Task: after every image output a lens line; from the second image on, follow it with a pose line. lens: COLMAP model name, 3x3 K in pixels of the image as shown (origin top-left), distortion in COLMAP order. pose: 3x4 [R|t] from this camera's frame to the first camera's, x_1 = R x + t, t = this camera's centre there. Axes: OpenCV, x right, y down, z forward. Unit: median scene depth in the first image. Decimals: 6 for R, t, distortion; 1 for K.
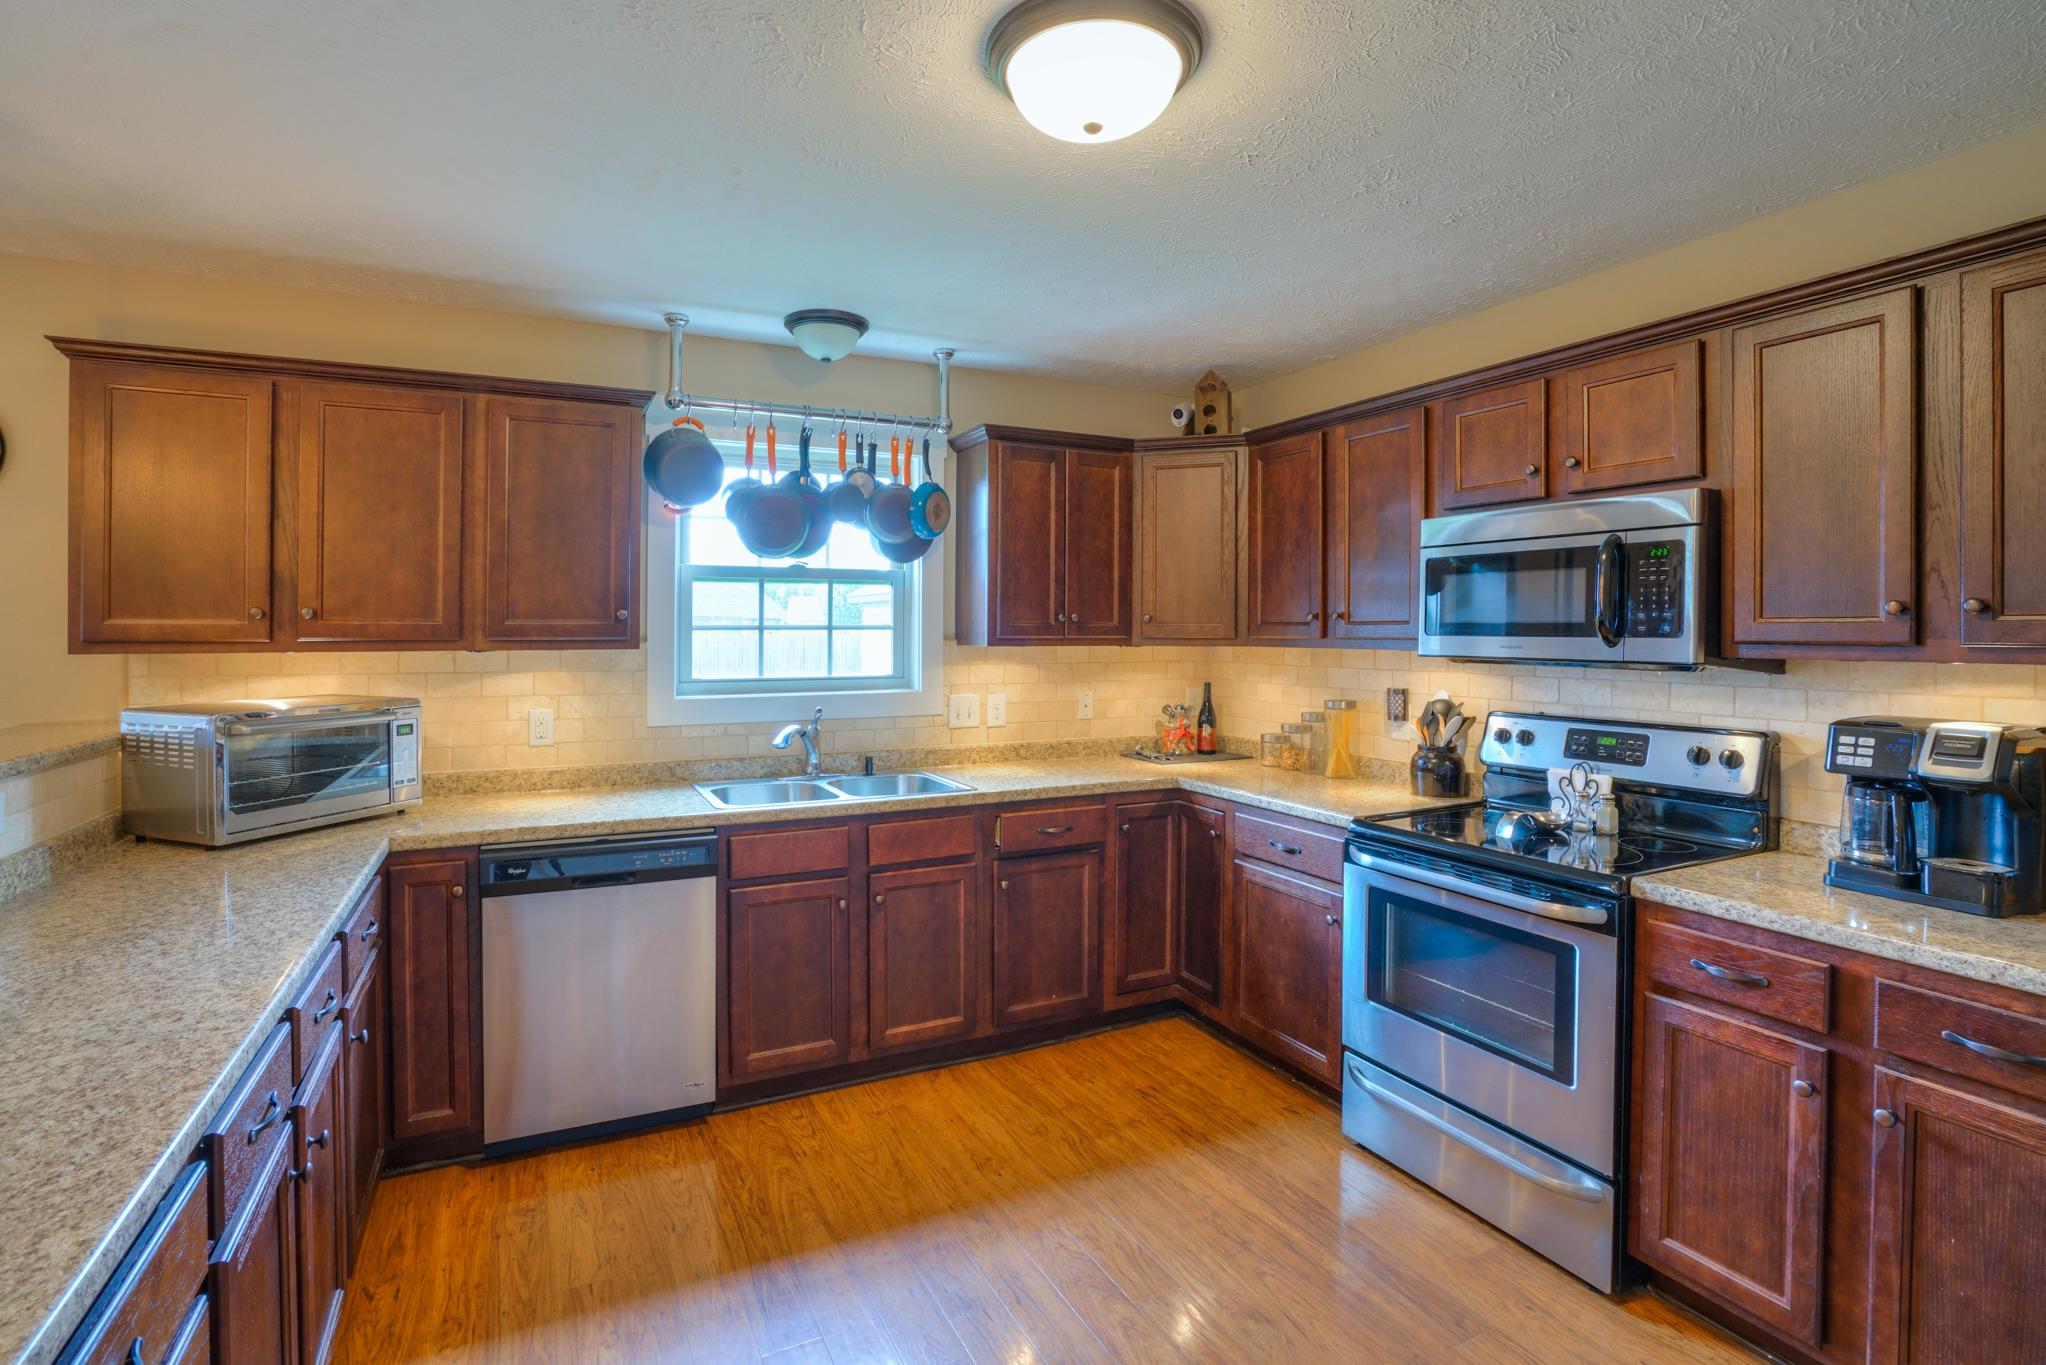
lens RADIAL K [[959.5, 0, 1009.1], [0, 959.5, 627.2], [0, 0, 1]] dist [-0.060332, 0.028324]
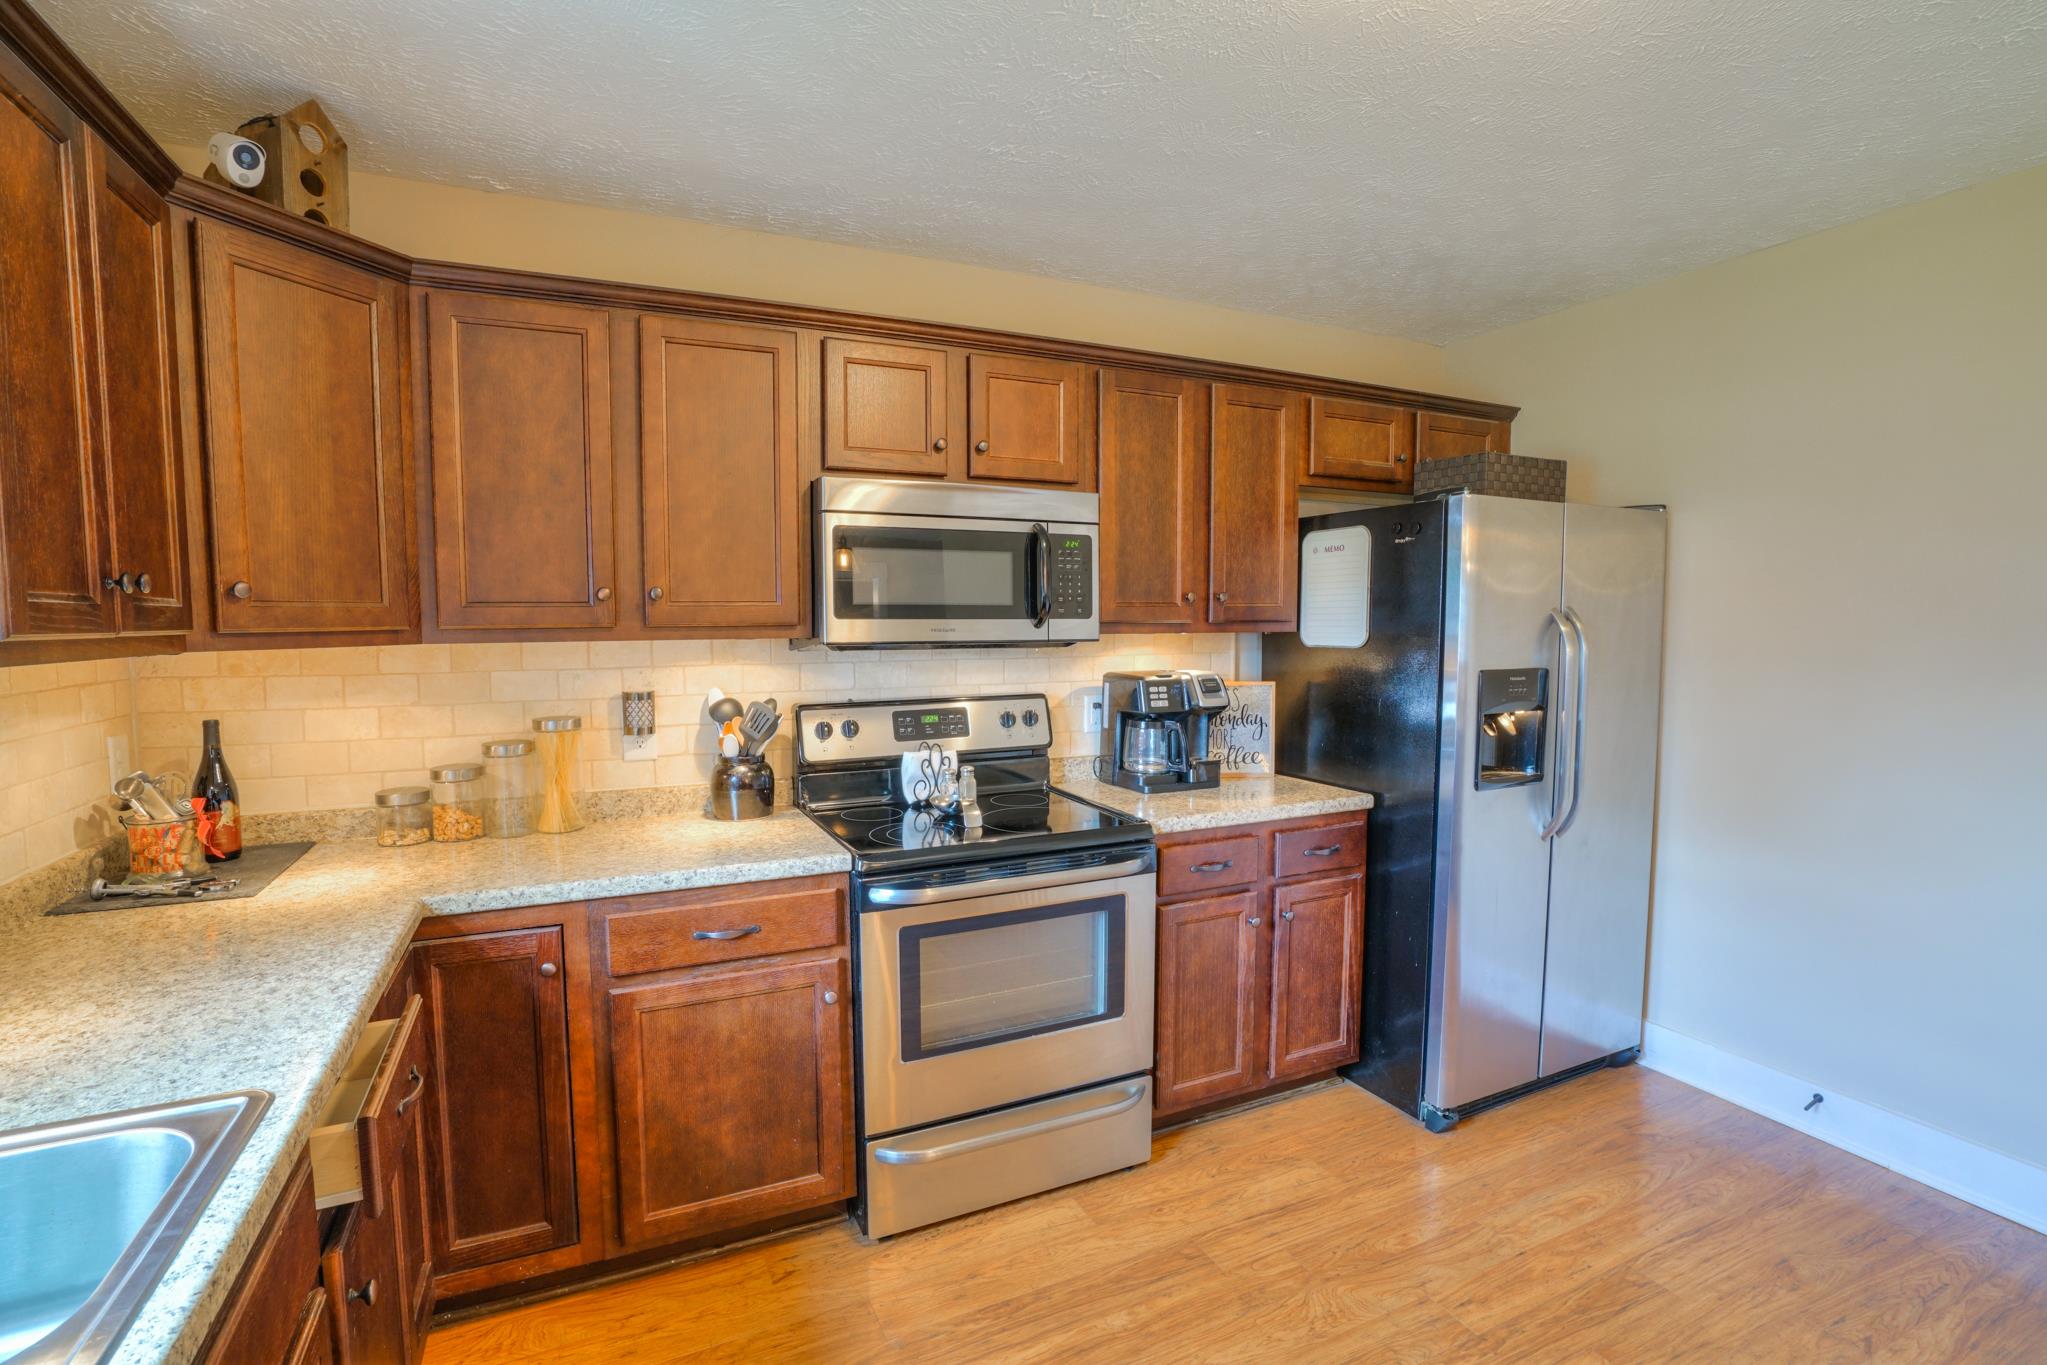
lens RADIAL K [[949.5, 0, 1023.5], [0, 949.5, 682.5], [0, 0, 1]] dist [-0.057630, 0.025330]
pose [[0.026574, -0.077000, 0.996677, -0.336153], [-0.002019, 0.997023, 0.077080, -0.000378], [-0.999645, -0.004060, 0.026340, 0.715011]]
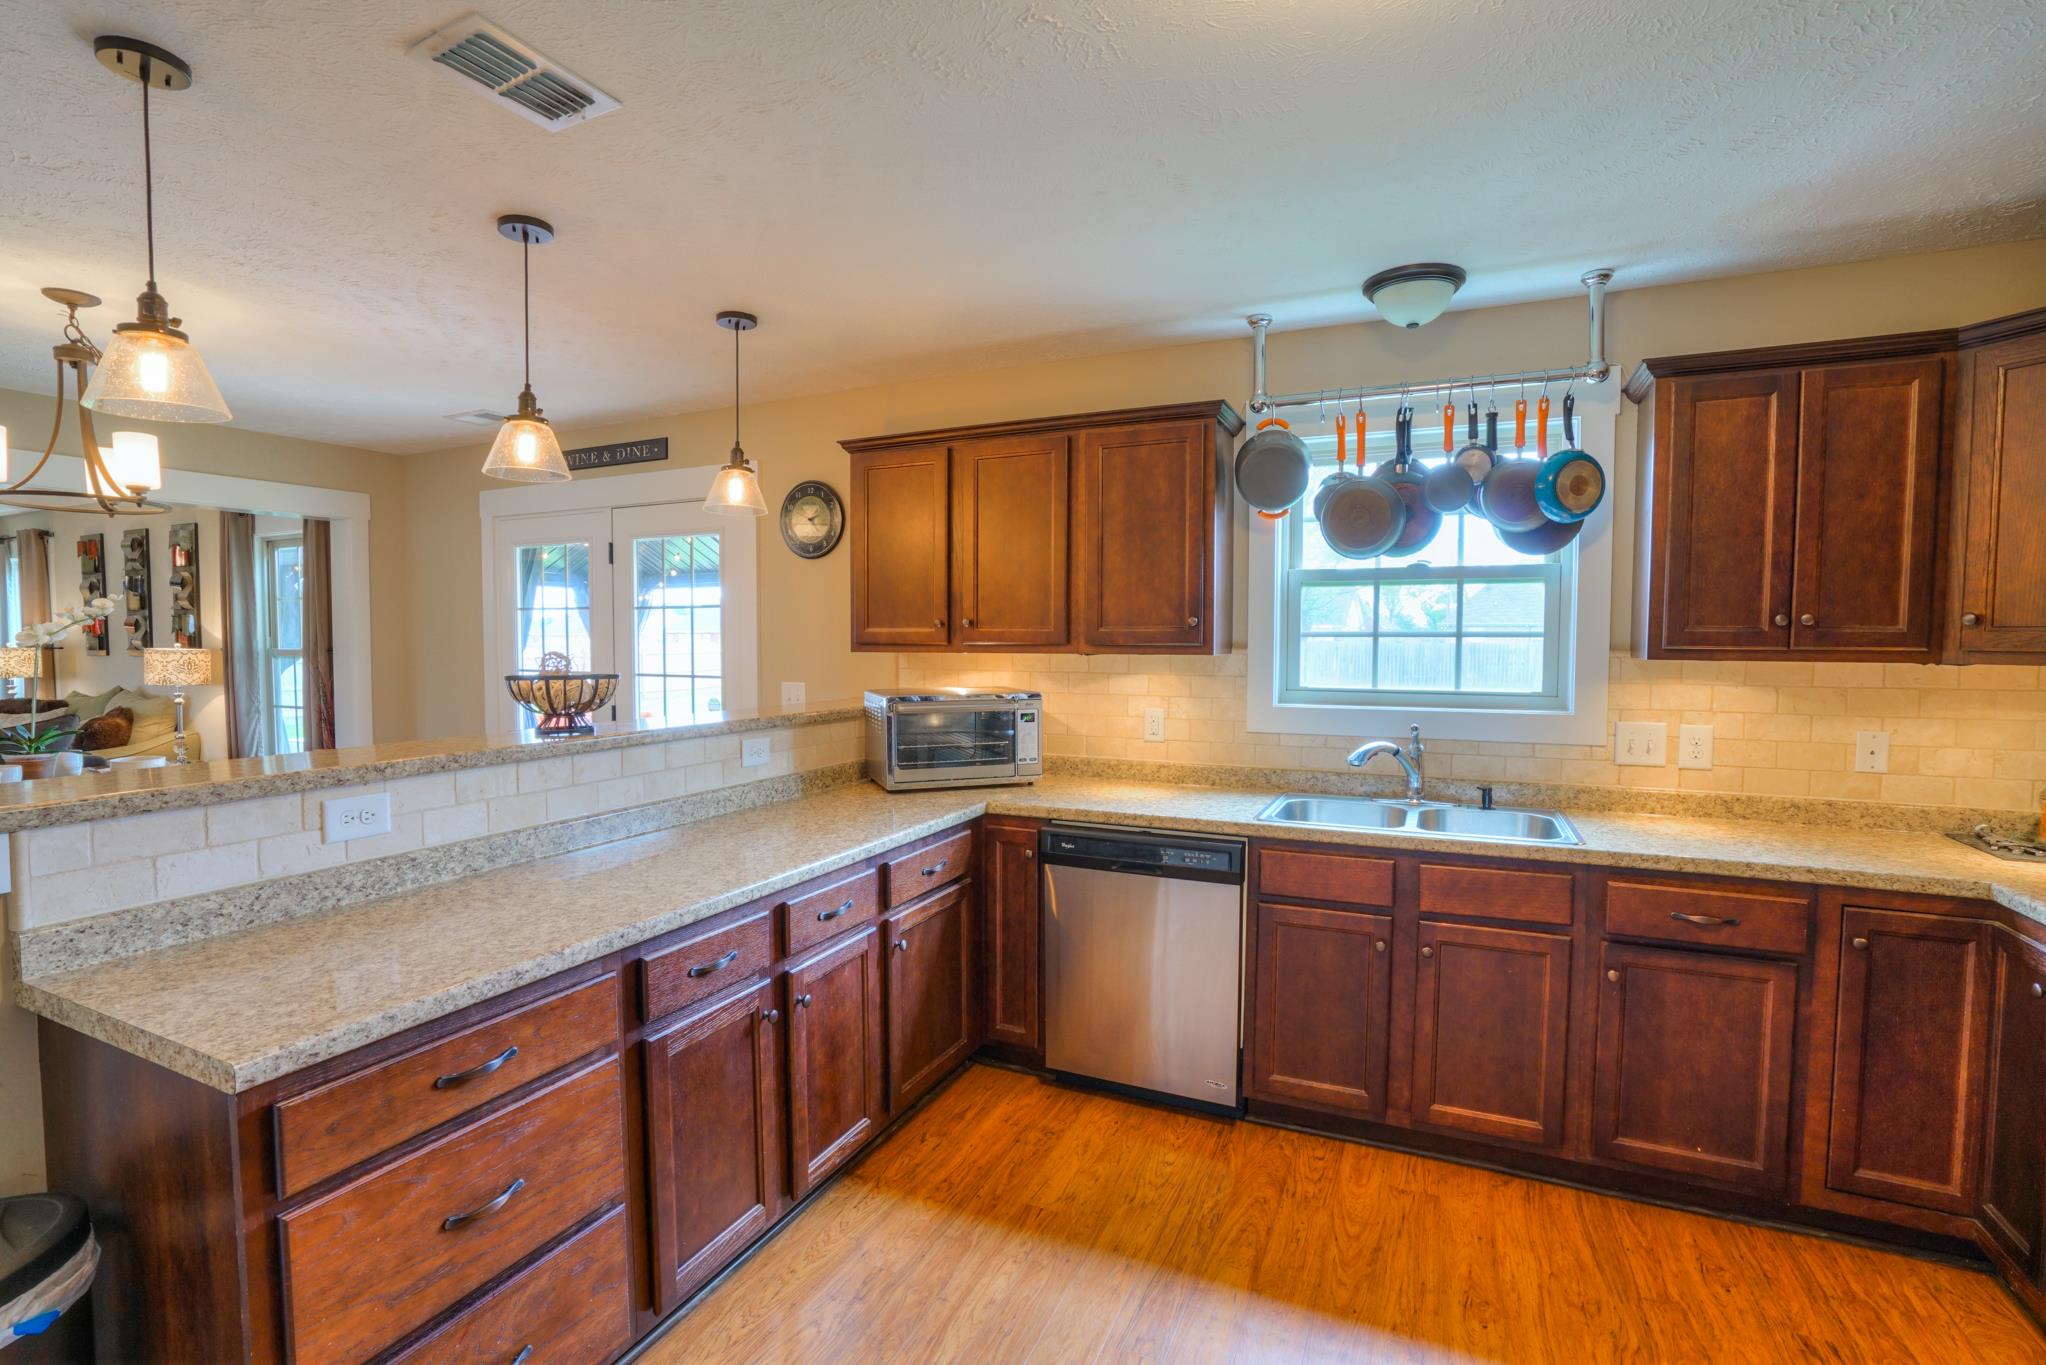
lens RADIAL K [[949.0, 0, 1023.0], [0, 949.0, 682.5], [0, 0, 1]] dist [-0.057630, 0.025330]
pose [[0.629276, 0.037996, -0.776252, 0.260668], [0.000416, 0.998788, 0.049226, 0.002030], [0.777182, -0.031300, 0.628497, 0.183122]]
